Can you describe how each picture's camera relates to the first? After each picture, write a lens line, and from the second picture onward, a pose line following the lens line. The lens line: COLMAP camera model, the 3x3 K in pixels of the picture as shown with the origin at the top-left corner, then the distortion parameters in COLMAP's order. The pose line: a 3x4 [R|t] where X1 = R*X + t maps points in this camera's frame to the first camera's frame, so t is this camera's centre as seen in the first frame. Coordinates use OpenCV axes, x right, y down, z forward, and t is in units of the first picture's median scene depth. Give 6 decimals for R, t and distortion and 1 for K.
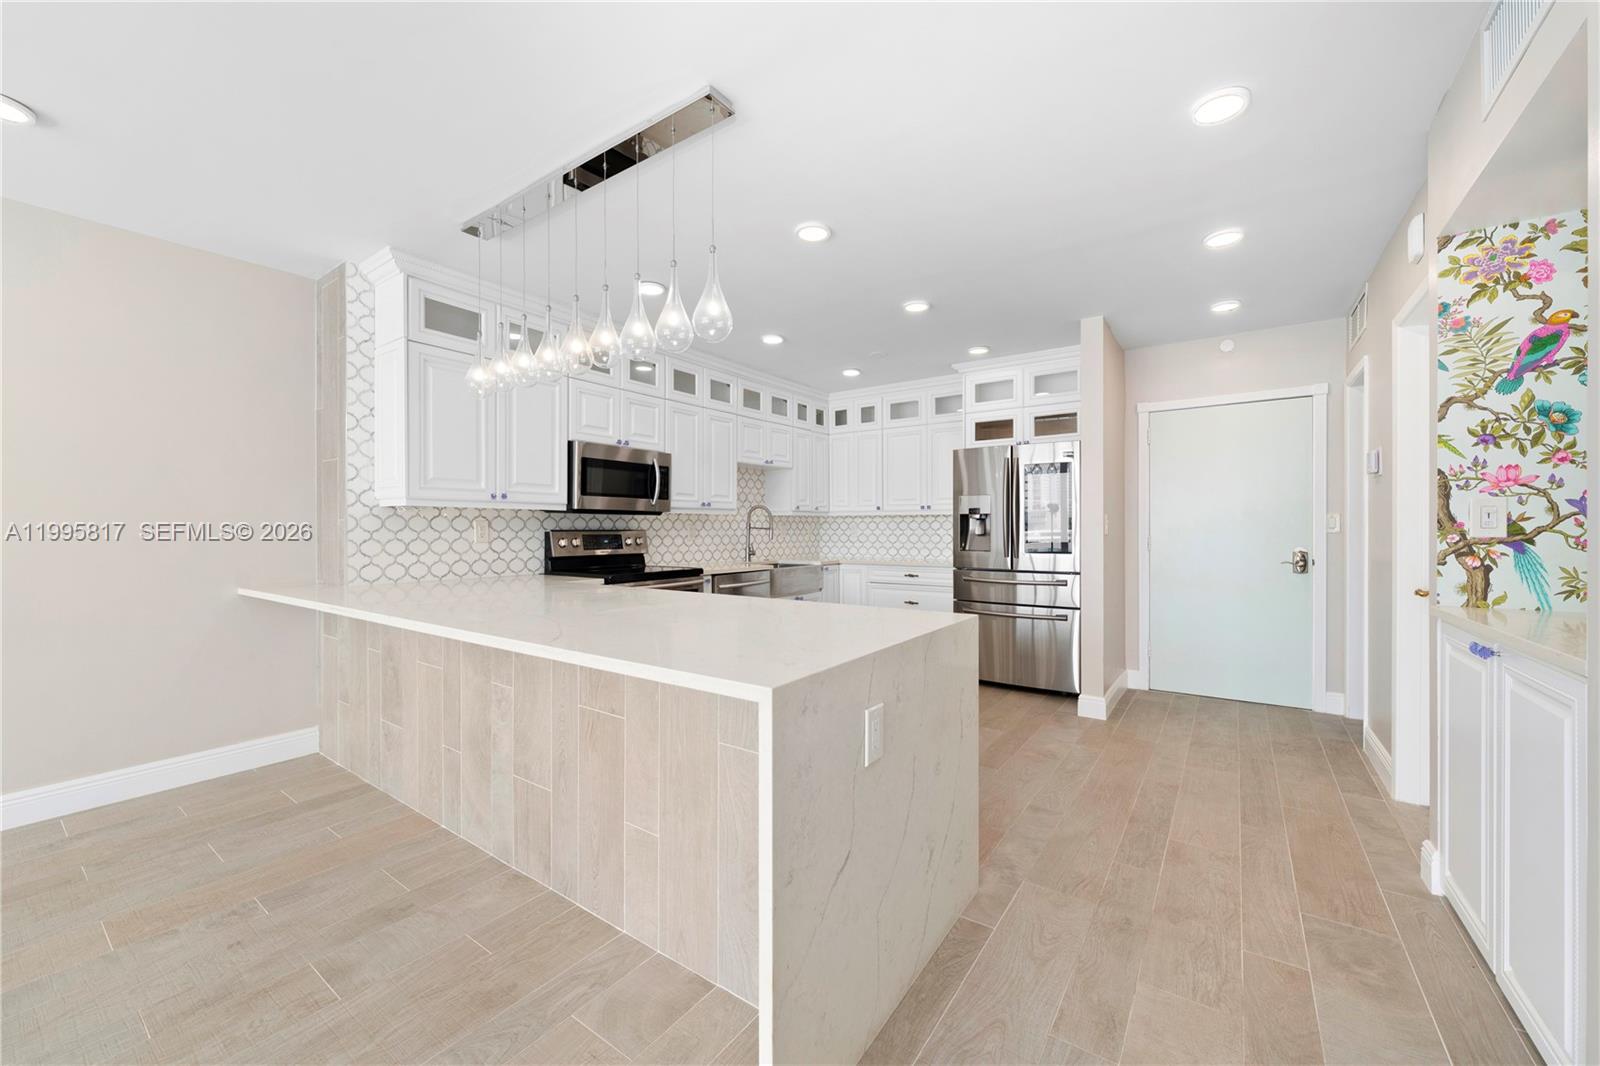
lens RADIAL K [[645.3, 0, 787.9], [0, 645.3, 548.5], [0, 0, 1]] dist [-0.006097, 0.001518]
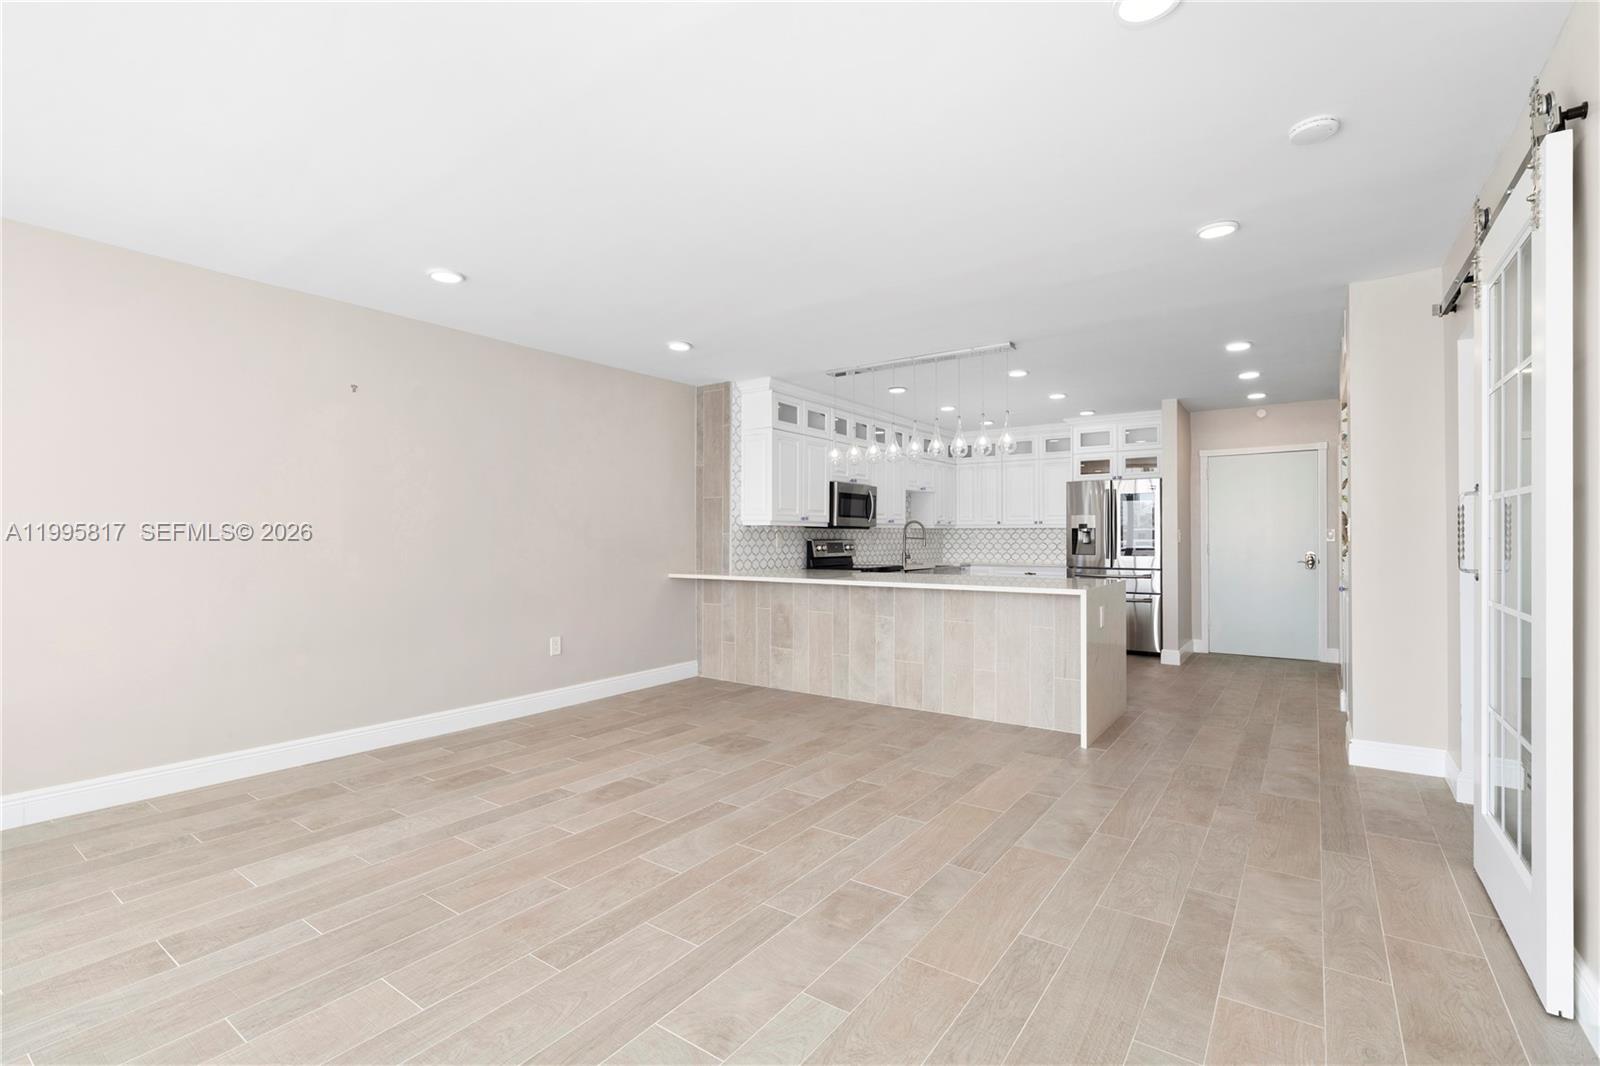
lens RADIAL K [[697.8, 0, 820.5], [0, 697.8, 551.8], [0, 0, 1]] dist [-0.000770, 0.000229]
pose [[0.999999, 0.000940, -0.001001, -0.297233], [-0.000950, 0.999947, -0.010296, 0.014584], [0.000991, 0.010297, 0.999946, -0.547442]]
